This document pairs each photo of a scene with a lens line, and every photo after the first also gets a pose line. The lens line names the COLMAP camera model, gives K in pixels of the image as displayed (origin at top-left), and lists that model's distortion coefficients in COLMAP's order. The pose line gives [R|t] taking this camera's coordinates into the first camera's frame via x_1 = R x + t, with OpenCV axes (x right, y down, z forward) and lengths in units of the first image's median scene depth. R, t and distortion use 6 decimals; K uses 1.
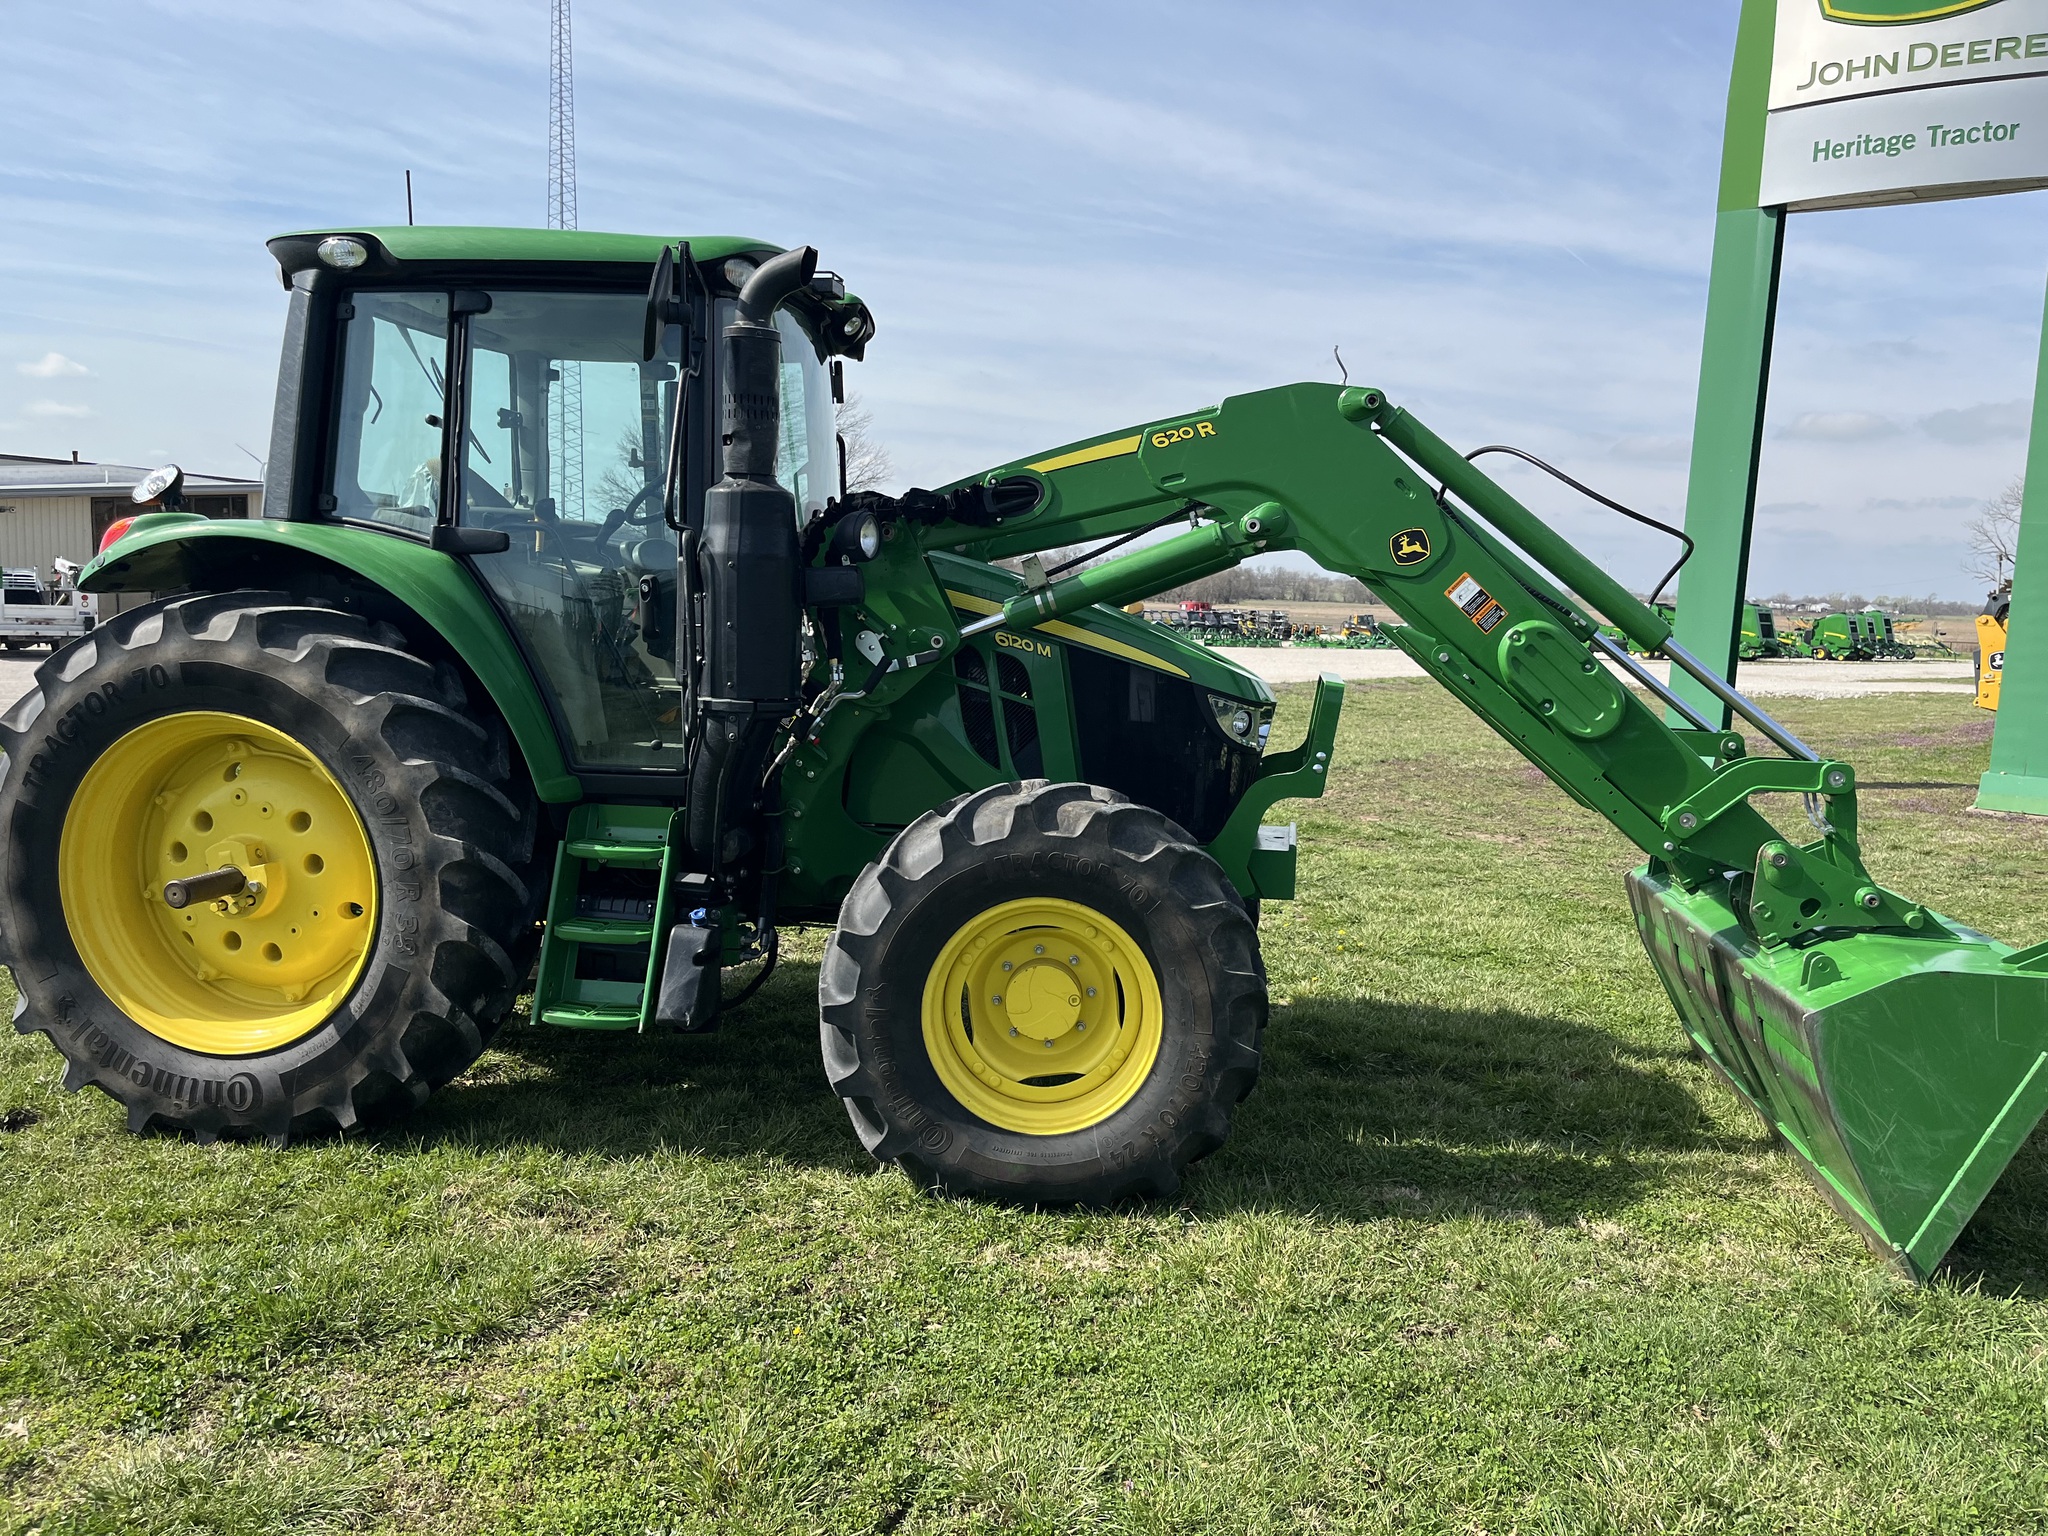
lens RADIAL K [[1548.8, 0, 1043.8], [0, 1548.8, 782.4], [0, 0, 1]] dist [0.061916, -0.084687]
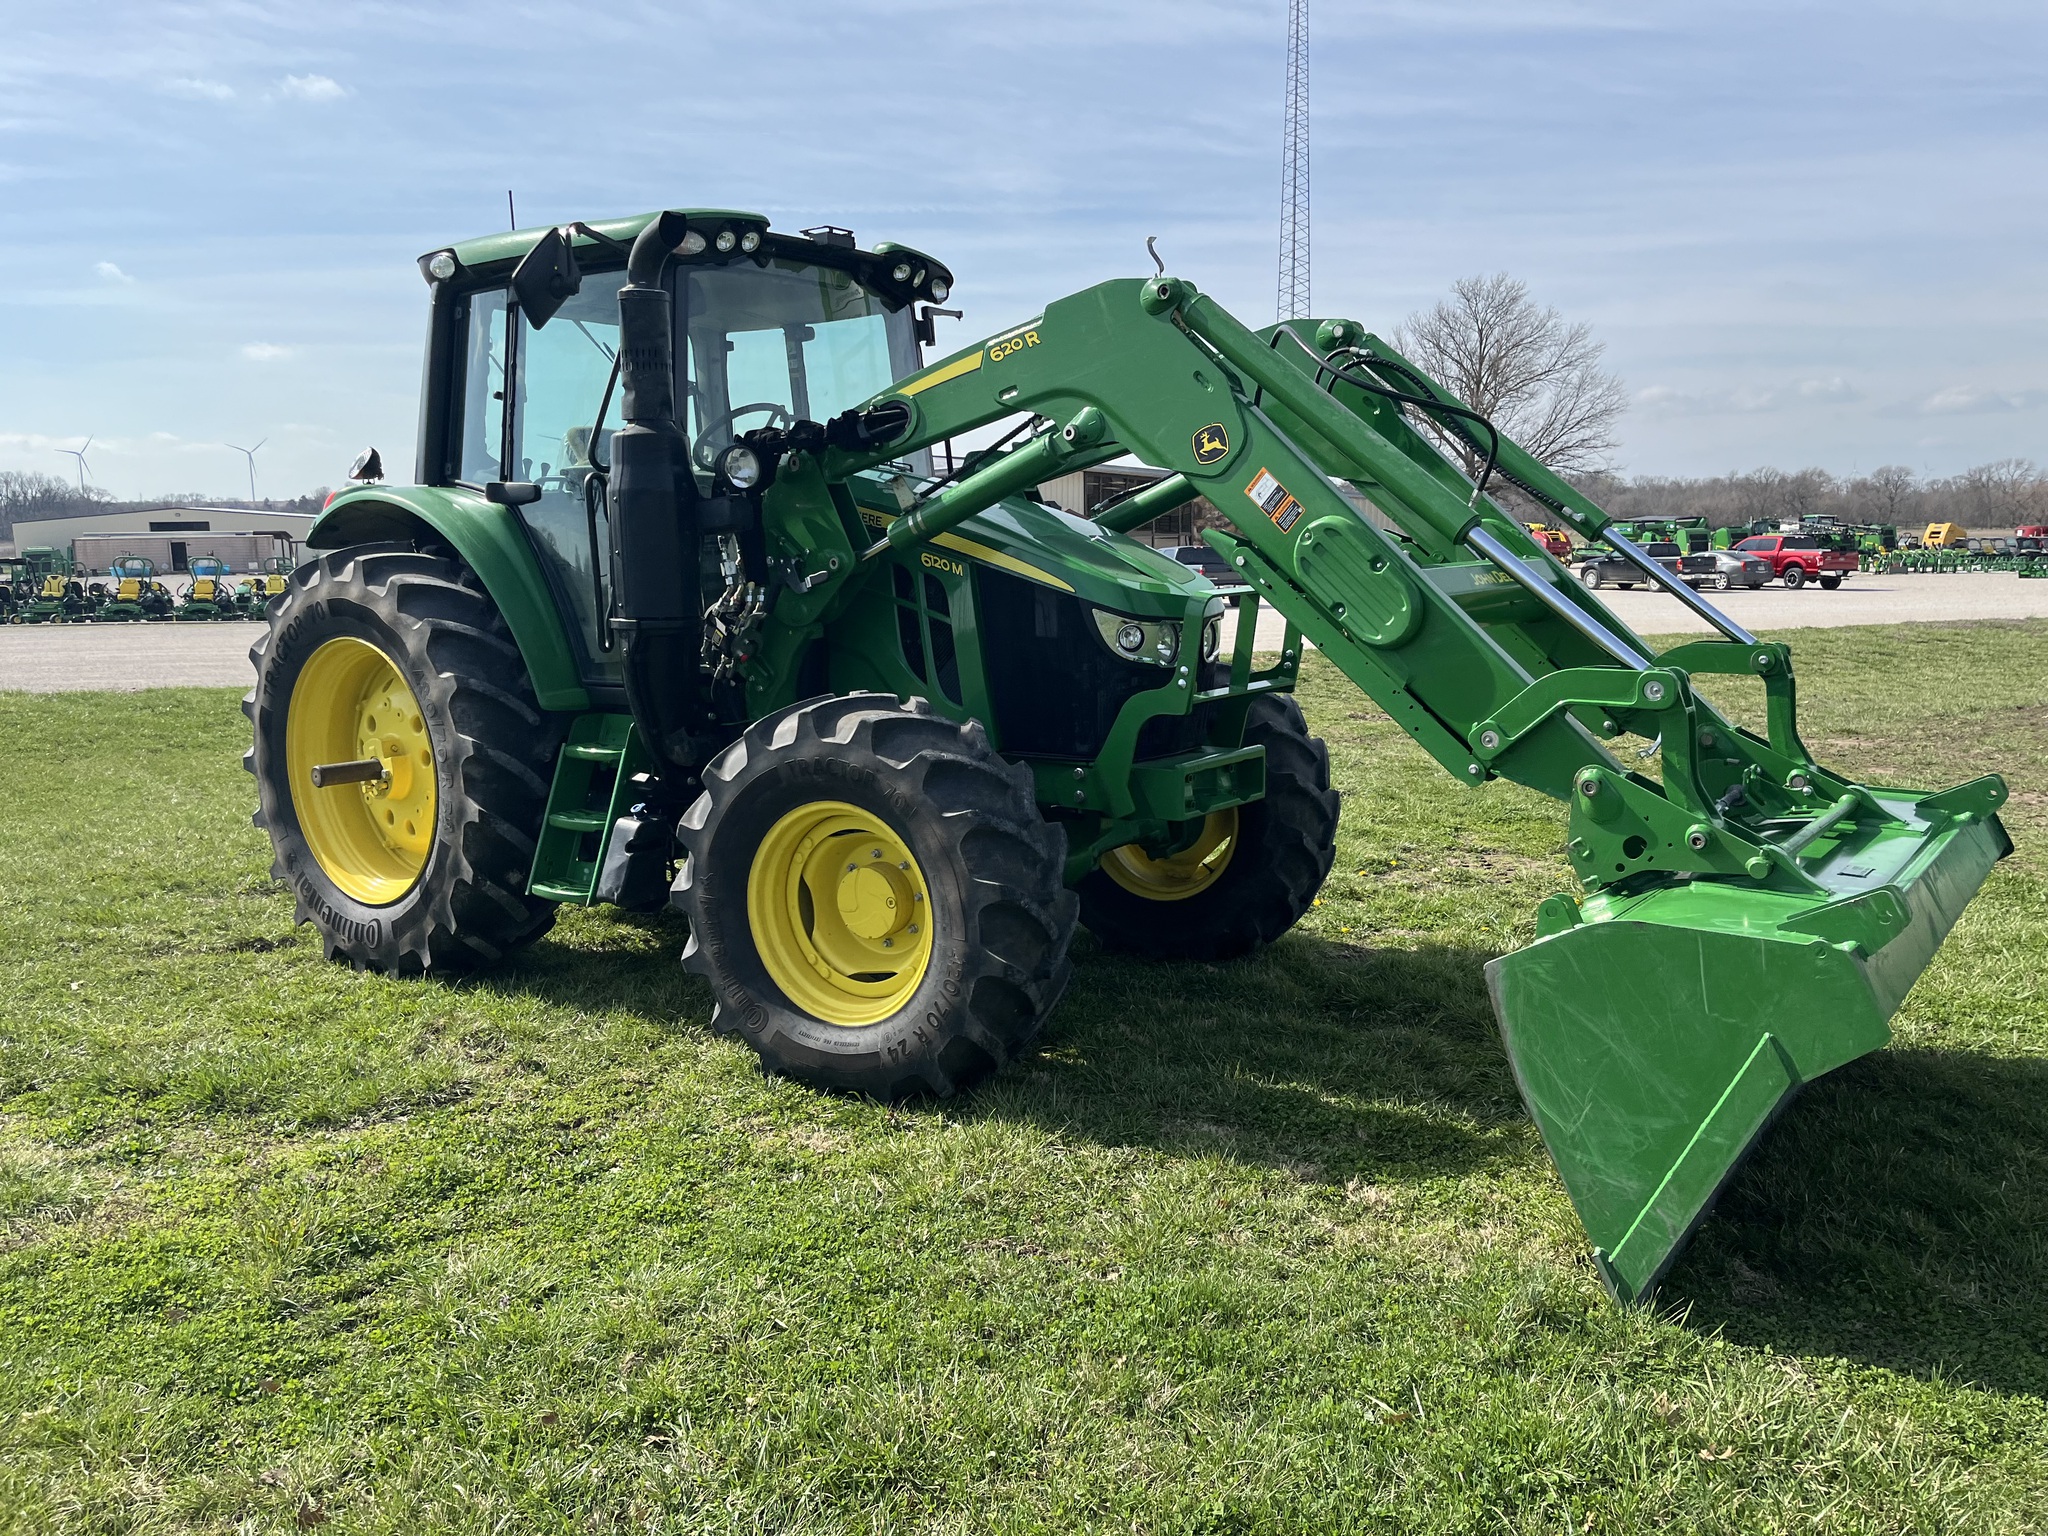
lens RADIAL K [[1548.8, 0, 1053.4], [0, 1548.8, 759.3], [0, 0, 1]] dist [0.061916, -0.084687]
pose [[0.888603, 0.022758, -0.458112, 0.578134], [-0.015285, 0.999683, 0.020014, 0.021237], [0.458422, -0.010782, 0.888669, 0.120258]]
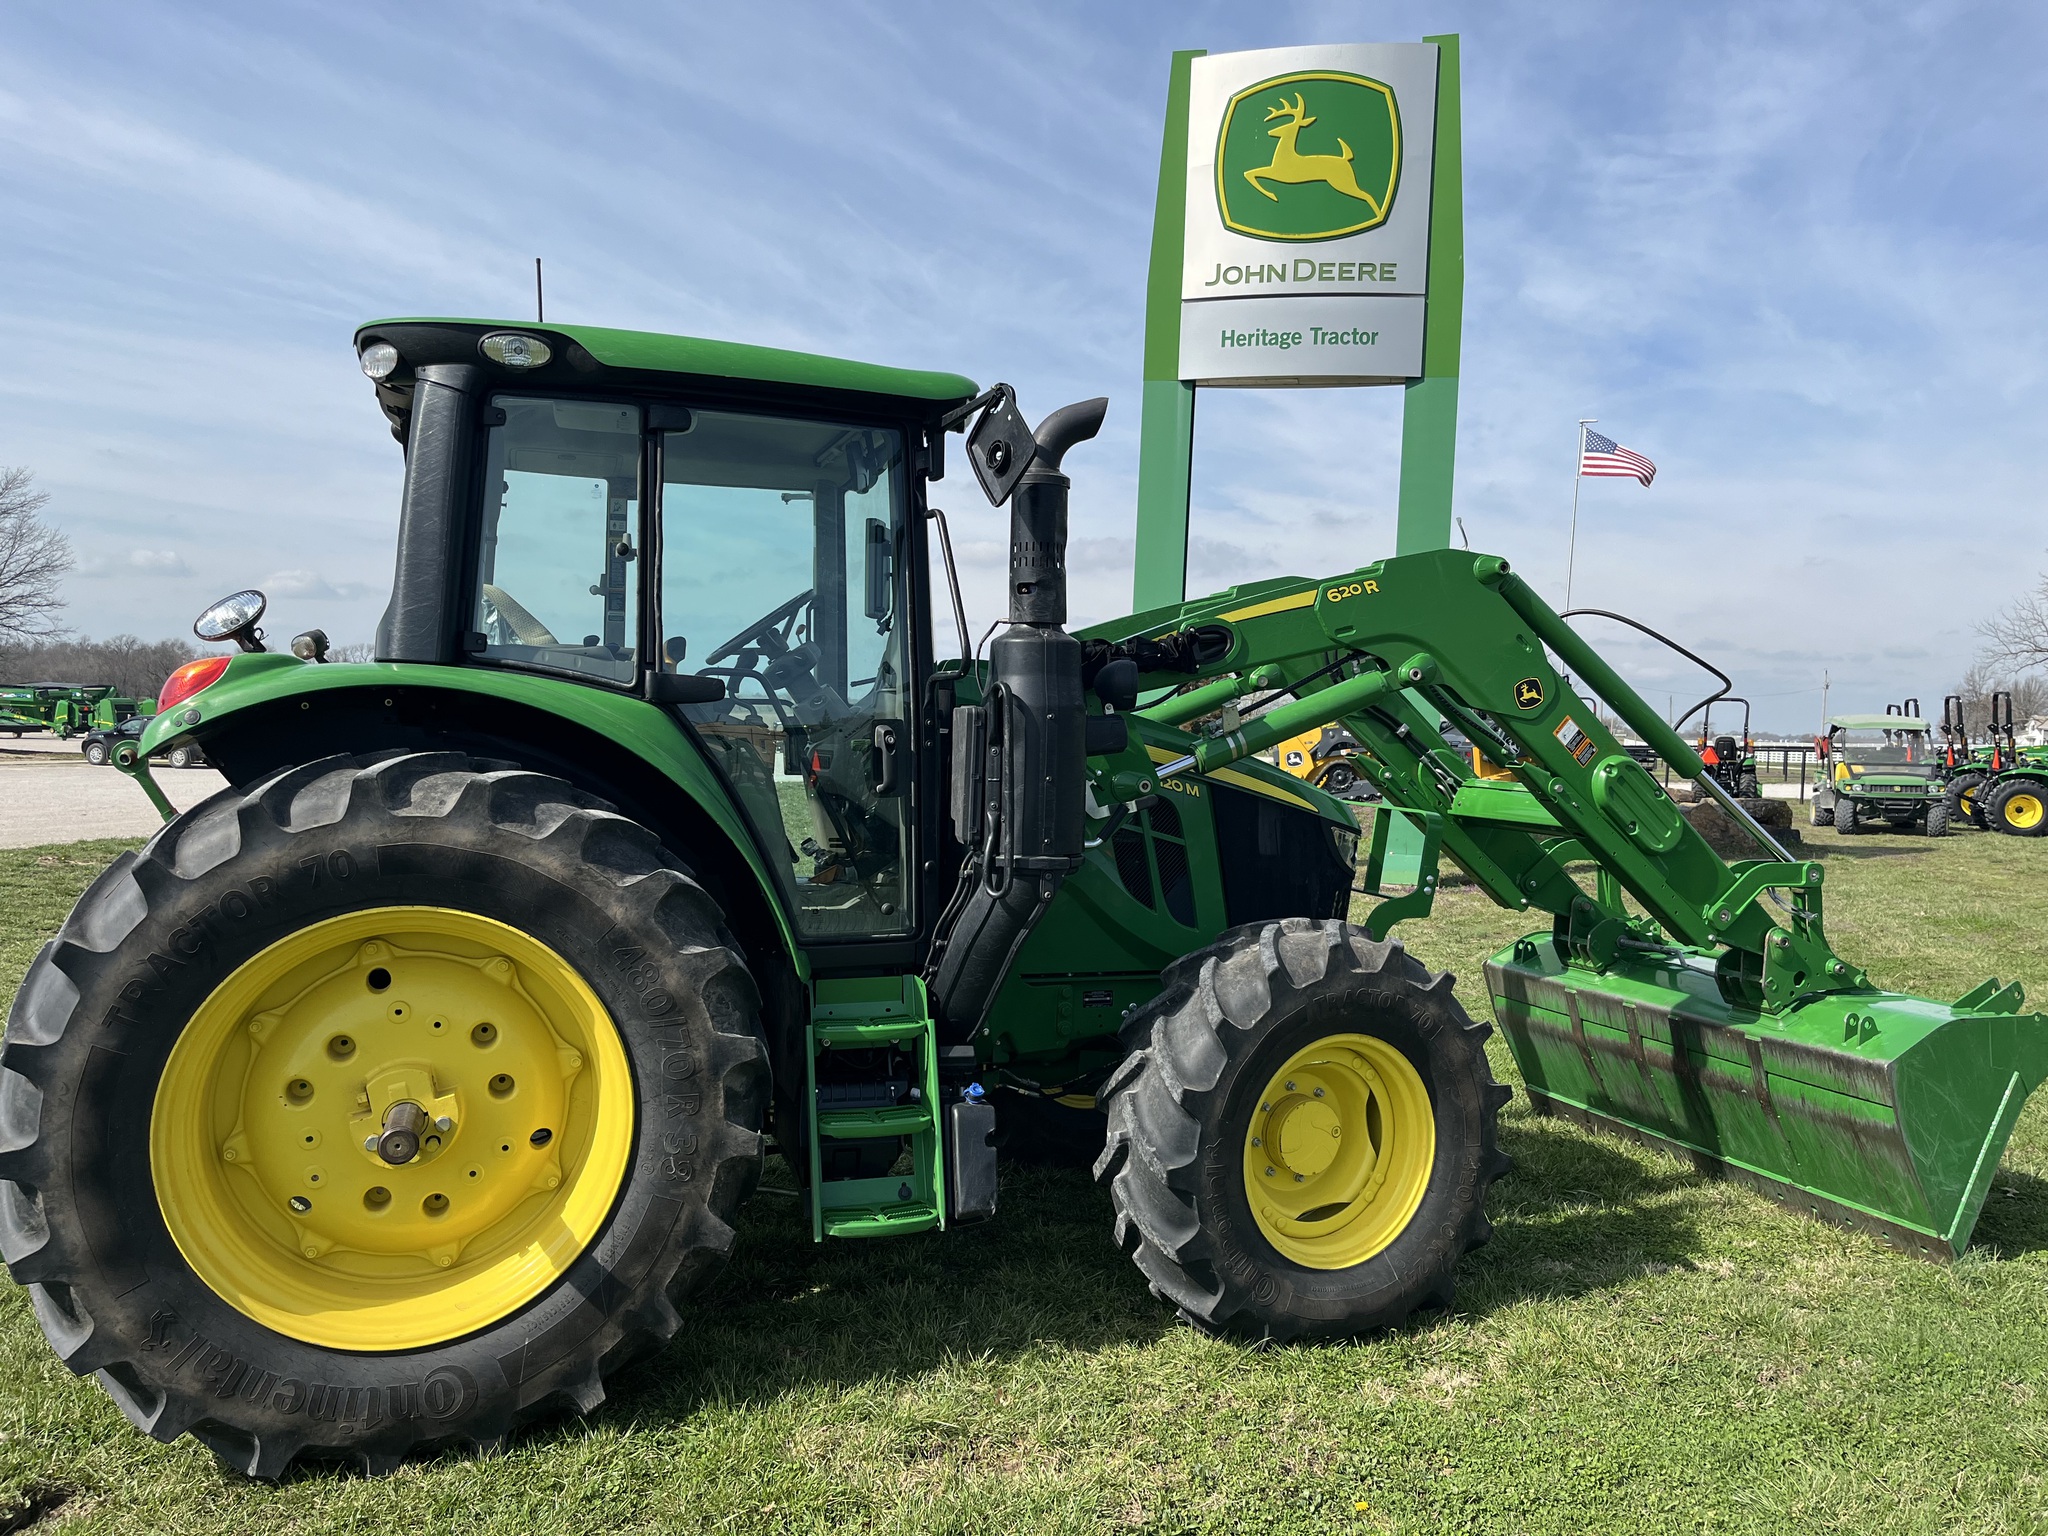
lens RADIAL K [[1548.8, 0, 1032.5], [0, 1548.8, 772.0], [0, 0, 1]] dist [0.061916, -0.084687]
pose [[0.885864, -0.026500, 0.463187, -0.616783], [0.060110, 0.996508, -0.057950, -0.048355], [-0.460034, 0.079178, 0.884364, 0.153645]]
